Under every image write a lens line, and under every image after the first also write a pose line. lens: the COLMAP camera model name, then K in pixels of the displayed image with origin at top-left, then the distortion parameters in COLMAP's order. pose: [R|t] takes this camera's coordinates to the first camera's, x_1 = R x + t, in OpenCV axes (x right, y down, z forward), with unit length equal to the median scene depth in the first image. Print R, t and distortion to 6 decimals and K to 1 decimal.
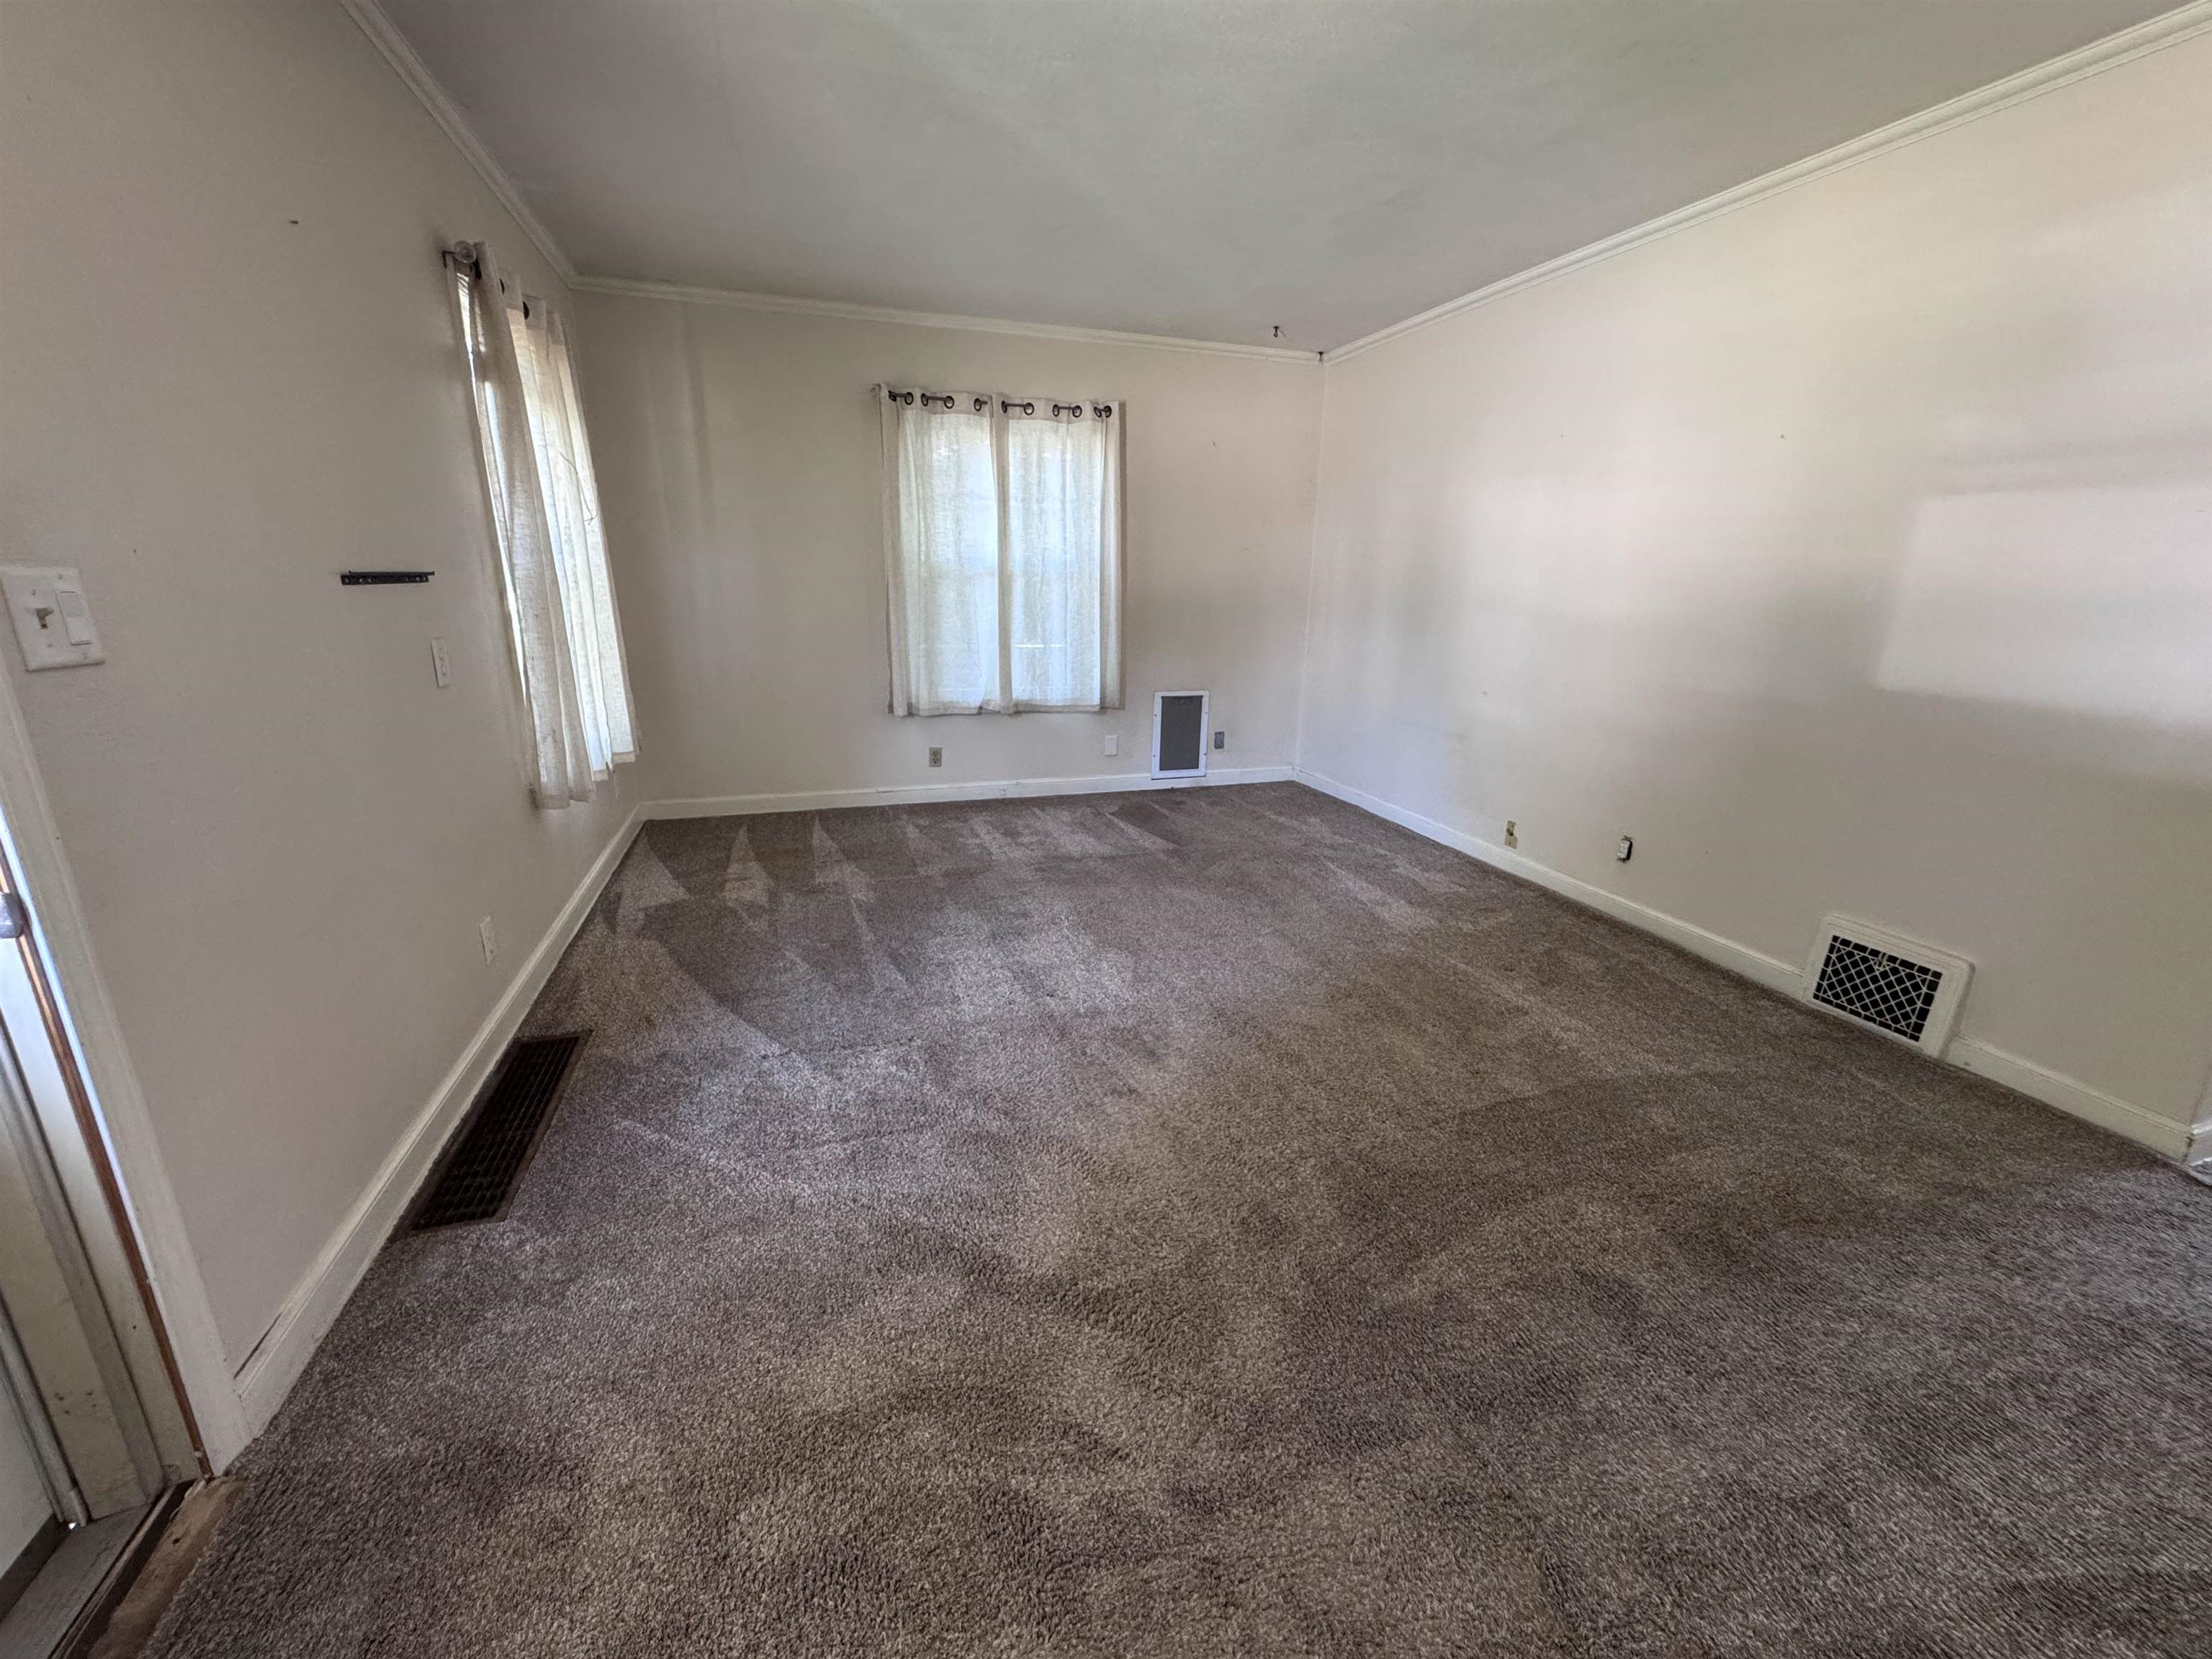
lens RADIAL K [[885.6, 0, 1106.0], [0, 885.6, 829.5], [0, 0, 1]] dist [-0.000723, -0.000125]
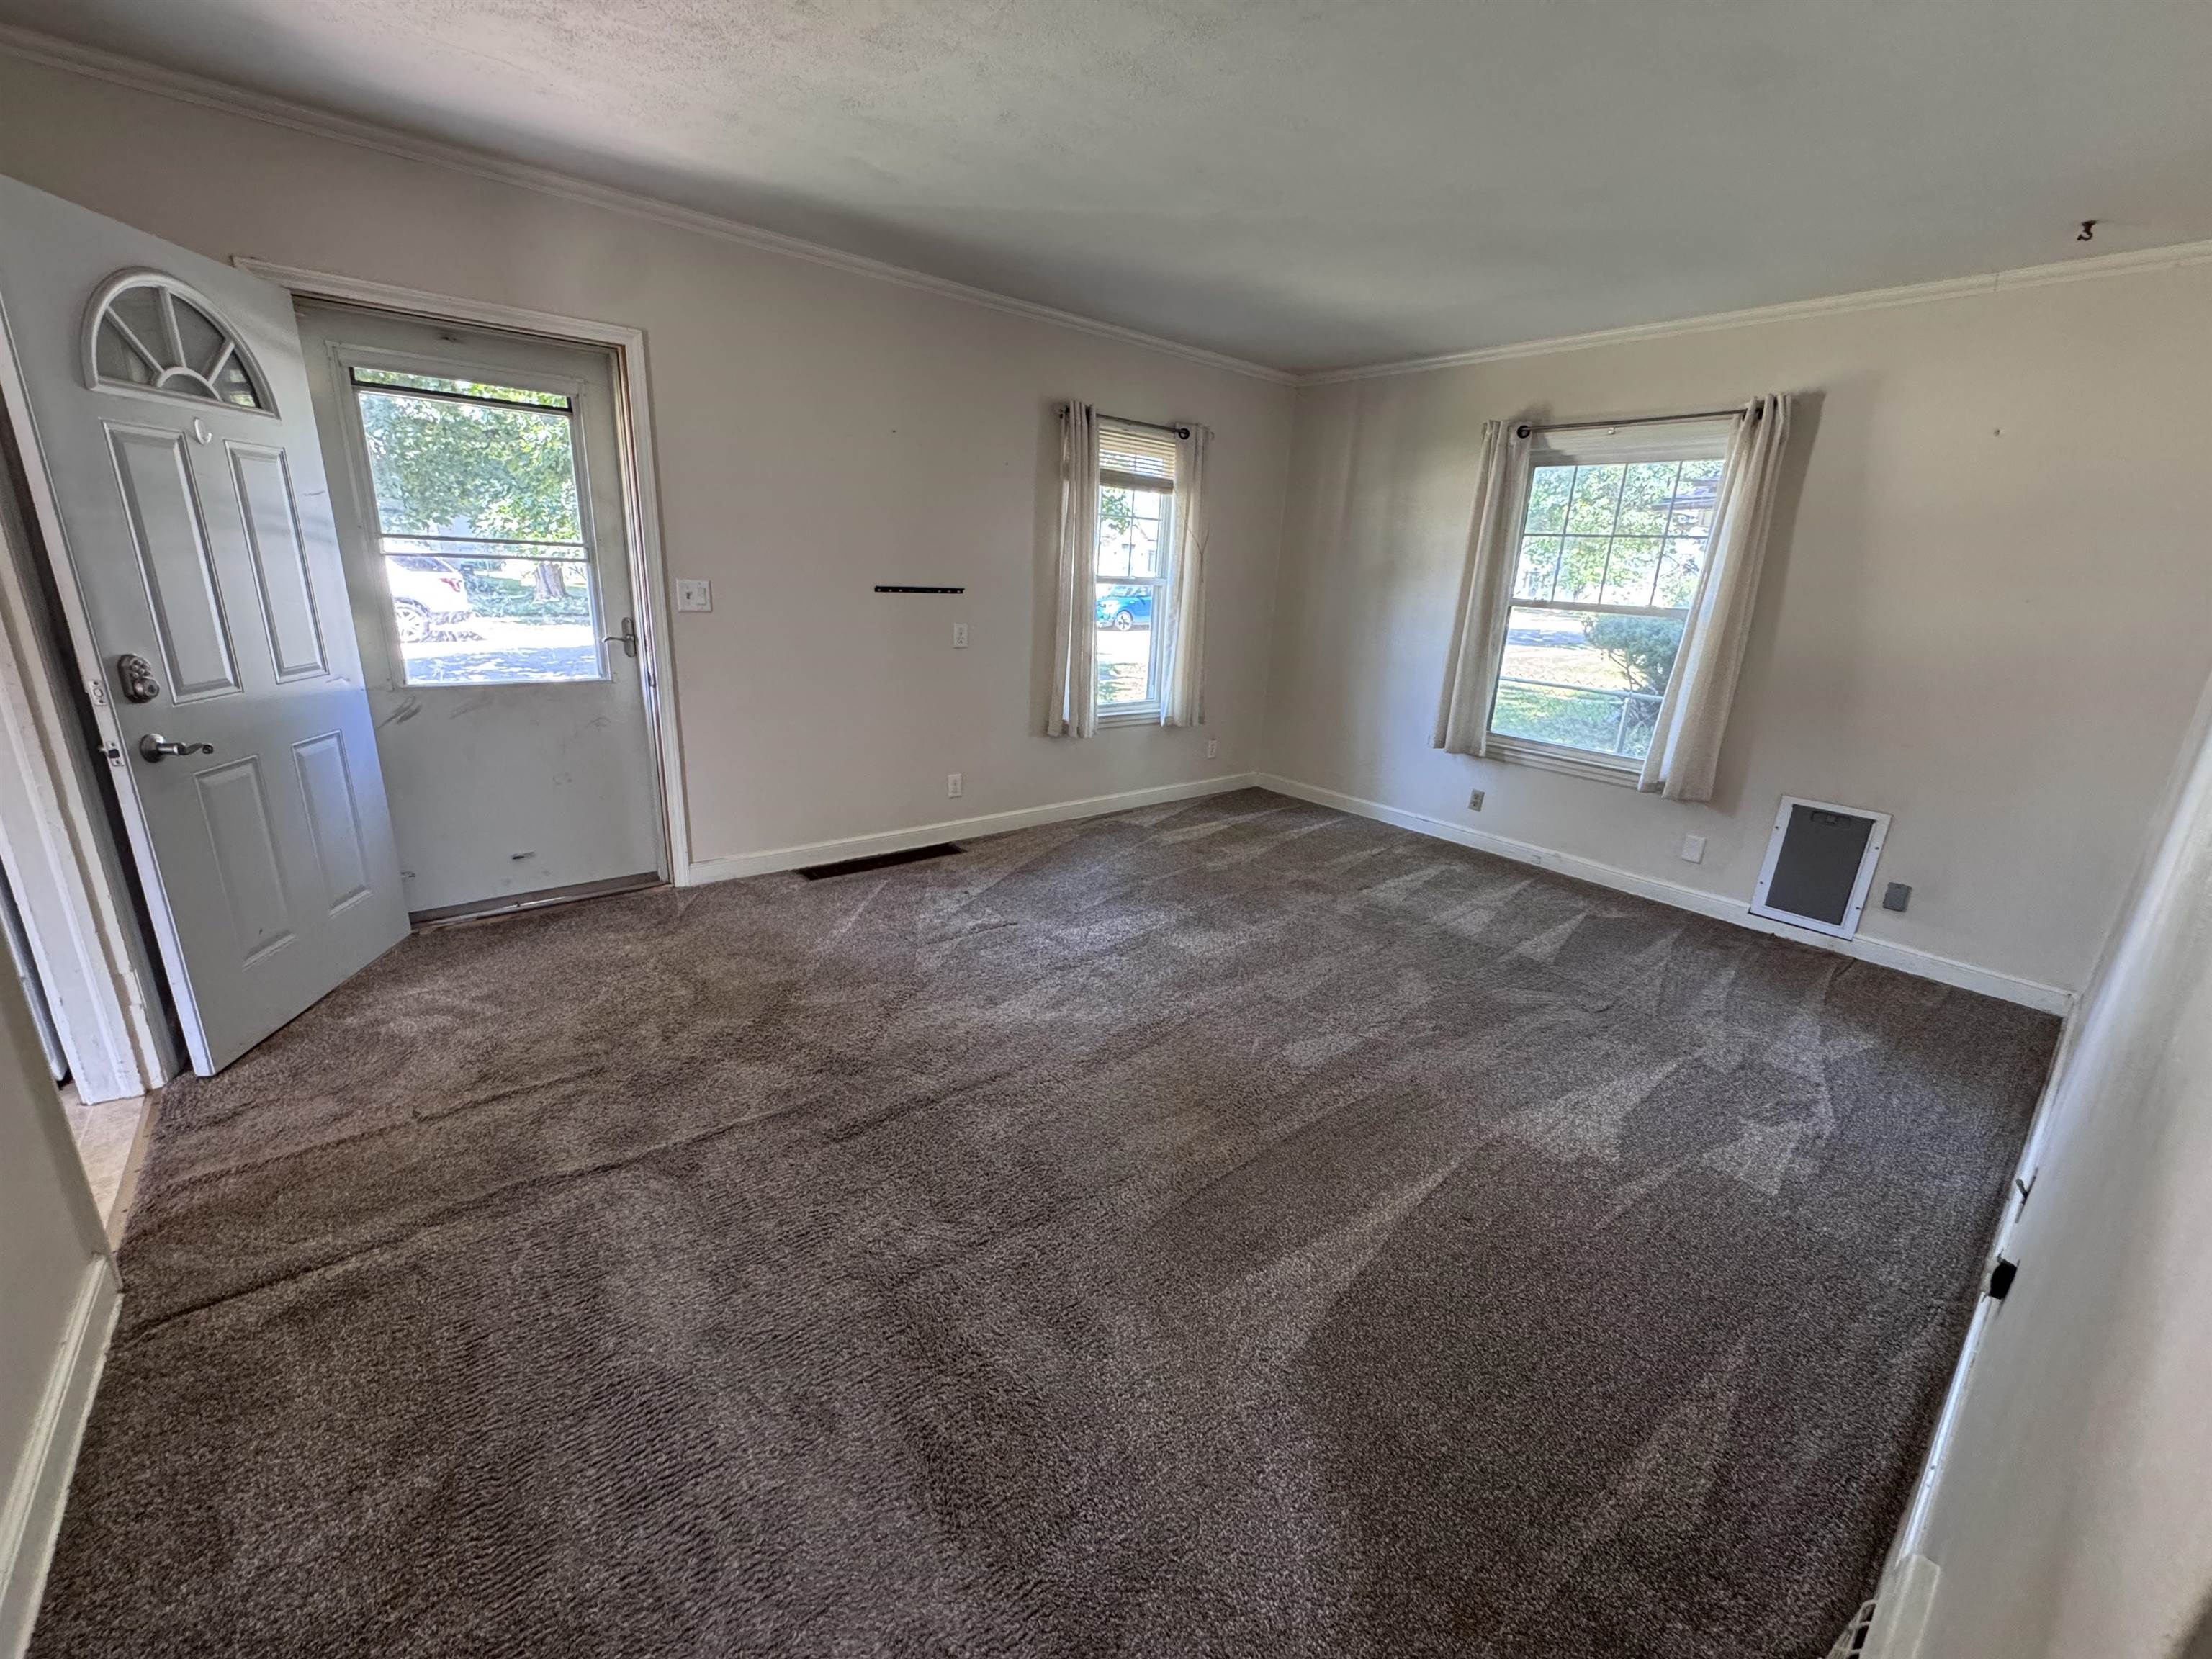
lens RADIAL K [[885.6, 0, 1106.0], [0, 885.6, 829.5], [0, 0, 1]] dist [-0.000723, -0.000125]
pose [[0.365871, 0.272126, -0.889992, 0.648928], [-0.298829, 0.940009, 0.164572, -0.111717], [0.881385, 0.205743, 0.425241, 0.303704]]
